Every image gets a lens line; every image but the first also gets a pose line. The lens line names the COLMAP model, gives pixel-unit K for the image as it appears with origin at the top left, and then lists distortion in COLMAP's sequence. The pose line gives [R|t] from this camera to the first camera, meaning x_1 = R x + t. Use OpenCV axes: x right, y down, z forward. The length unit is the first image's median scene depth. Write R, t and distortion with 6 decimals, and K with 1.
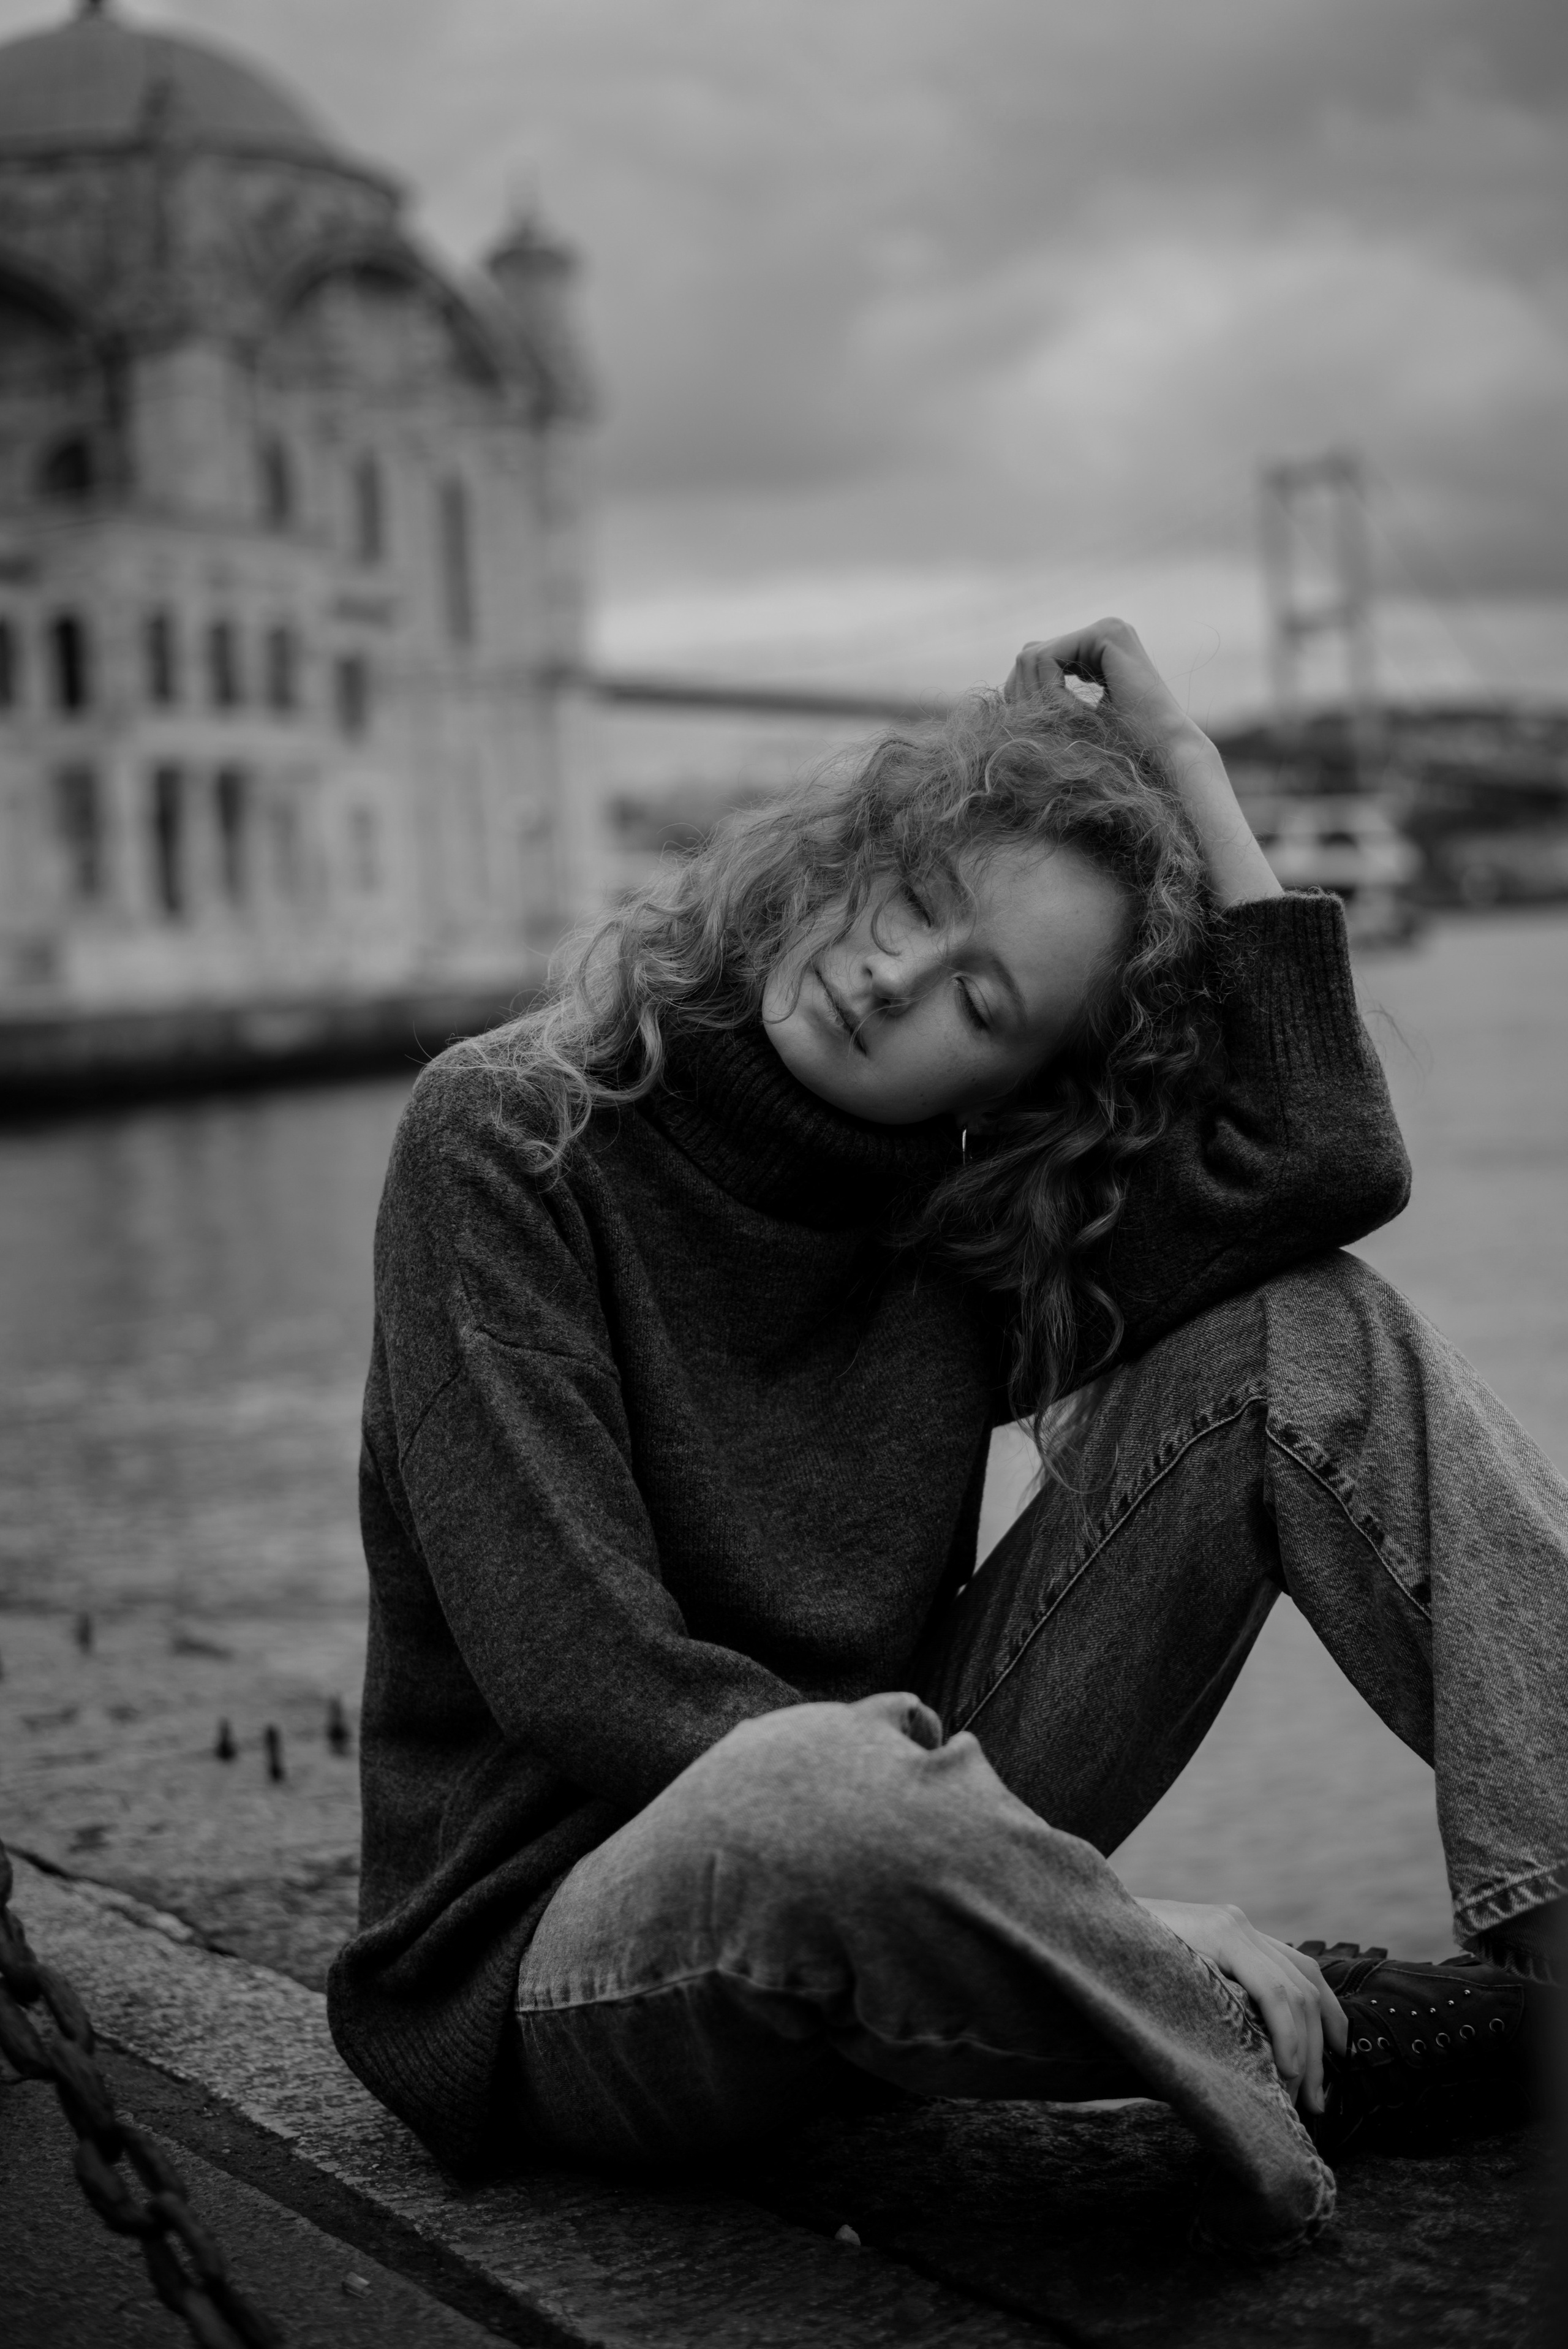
lens RADIAL K [[3502.1, 0, 782.3], [0, 3502.1, 1238.0], [0, 0, 1]] dist [-0.046168, -0.141387]
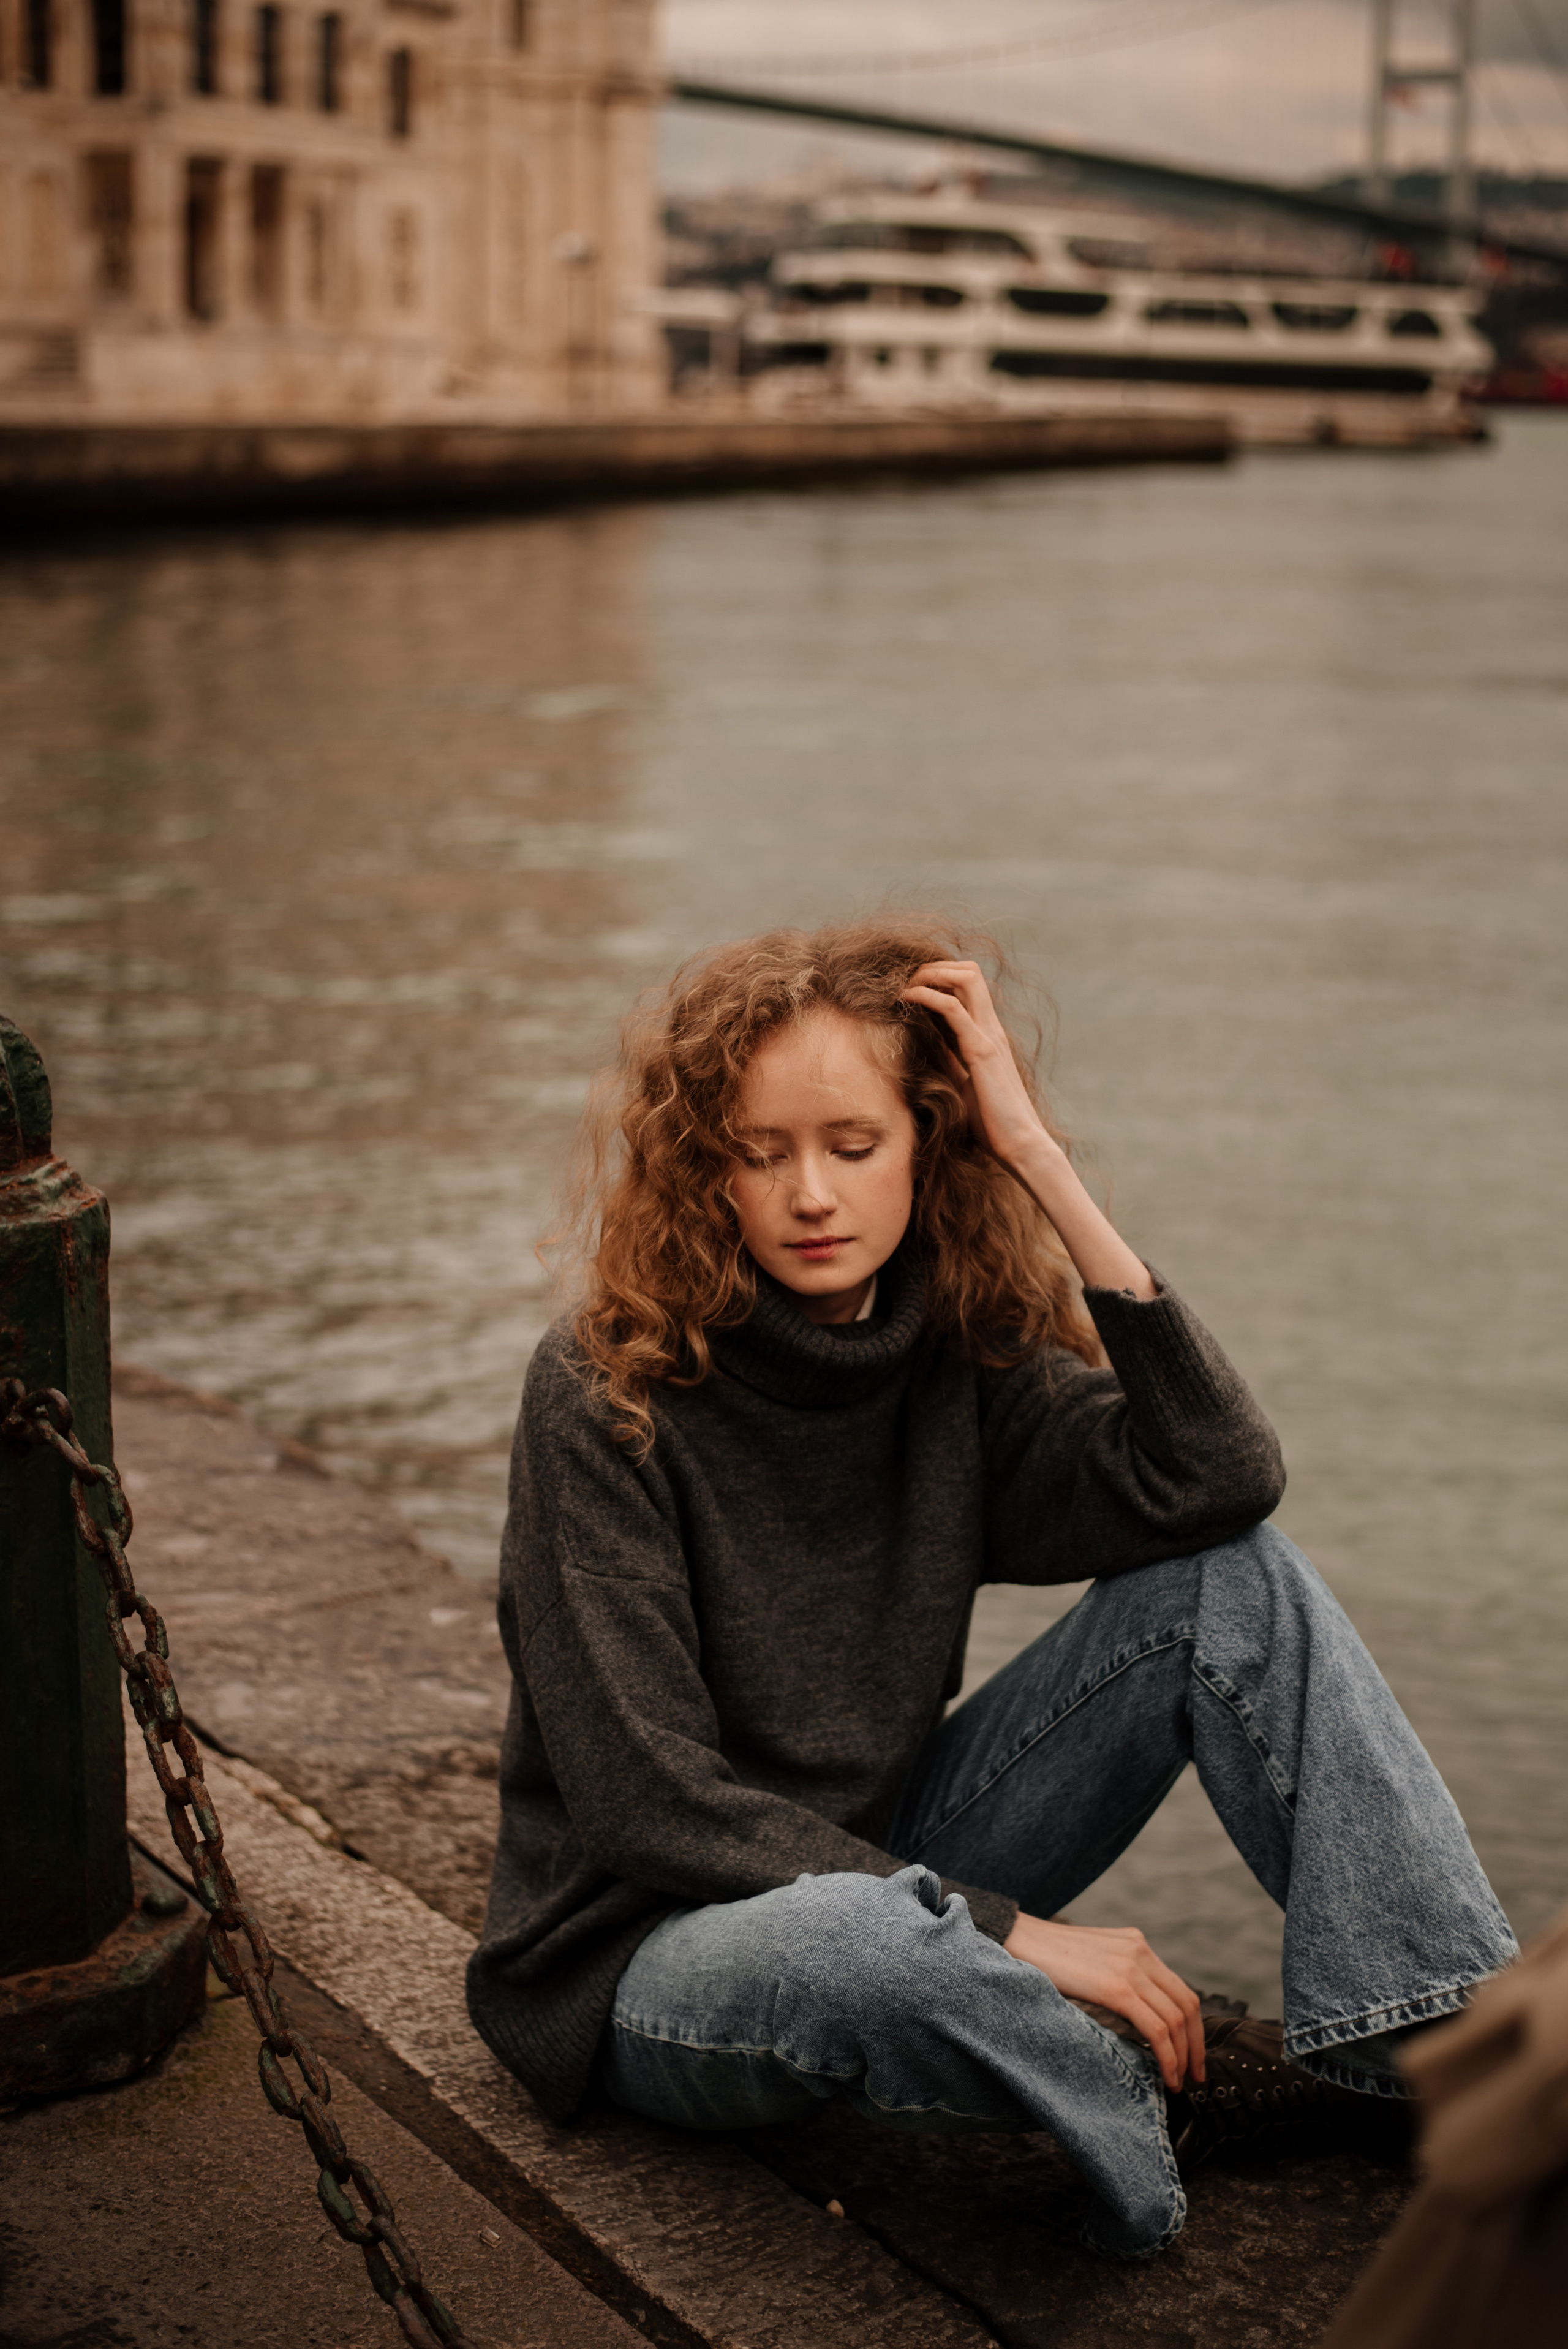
lens RADIAL K [[3601.8, 0, 780.7], [0, 3601.8, 1171.9], [0, 0, 1]] dist [-0.098857, 0.038519]
pose [[0.996749, 0.080428, 0.004672, -0.035186], [-0.080326, 0.987671, 0.134362, -0.255601], [0.006192, -0.134300, 0.990921, -0.294188]]
